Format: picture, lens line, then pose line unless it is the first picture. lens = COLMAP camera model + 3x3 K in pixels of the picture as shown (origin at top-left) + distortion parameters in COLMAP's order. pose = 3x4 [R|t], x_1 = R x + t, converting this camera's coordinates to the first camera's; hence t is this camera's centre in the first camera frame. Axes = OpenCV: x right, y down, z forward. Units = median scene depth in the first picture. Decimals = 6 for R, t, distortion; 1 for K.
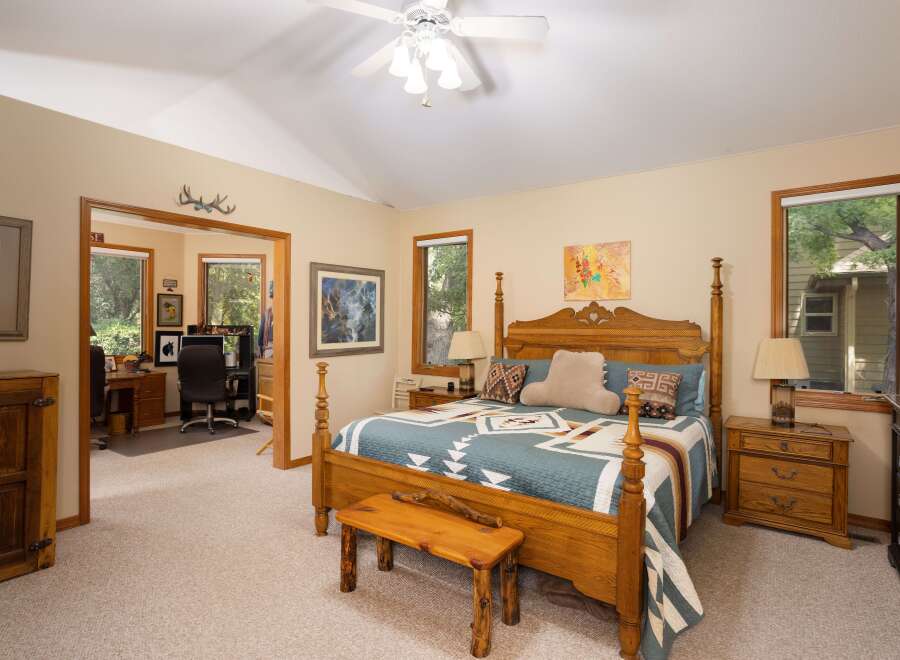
lens RADIAL K [[493.3, 0, 453.1], [0, 493.3, 325.9], [0, 0, 1]] dist [-0.064785, 0.036979]
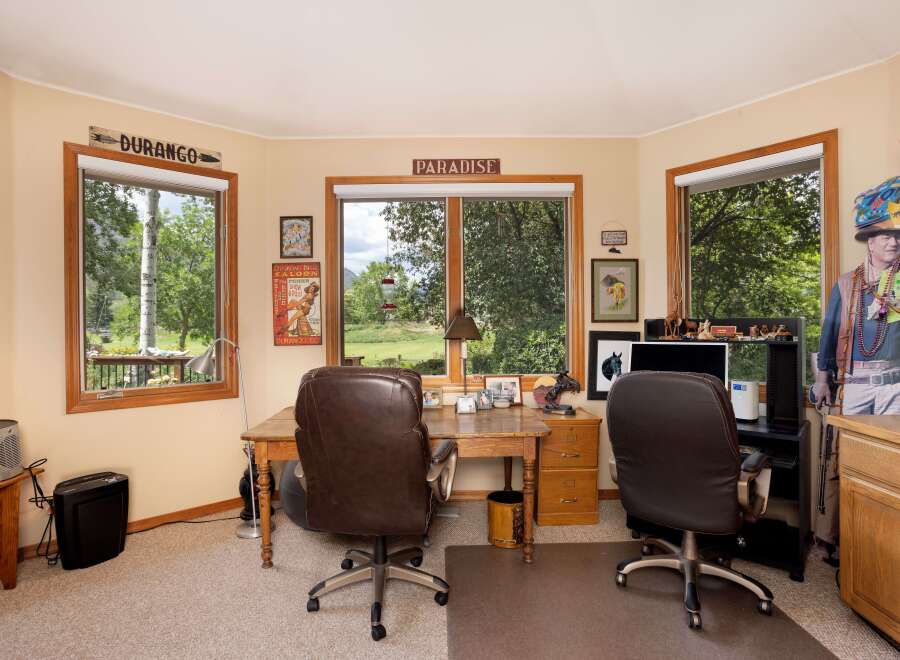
lens RADIAL K [[493.3, 0, 453.1], [0, 493.3, 325.9], [0, 0, 1]] dist [-0.064785, 0.036979]
pose [[0.595840, -0.005998, -0.803081, -0.276946], [0.009939, 0.999951, -0.000094, 0.003370], [0.803042, -0.007926, 0.595870, 0.565985]]
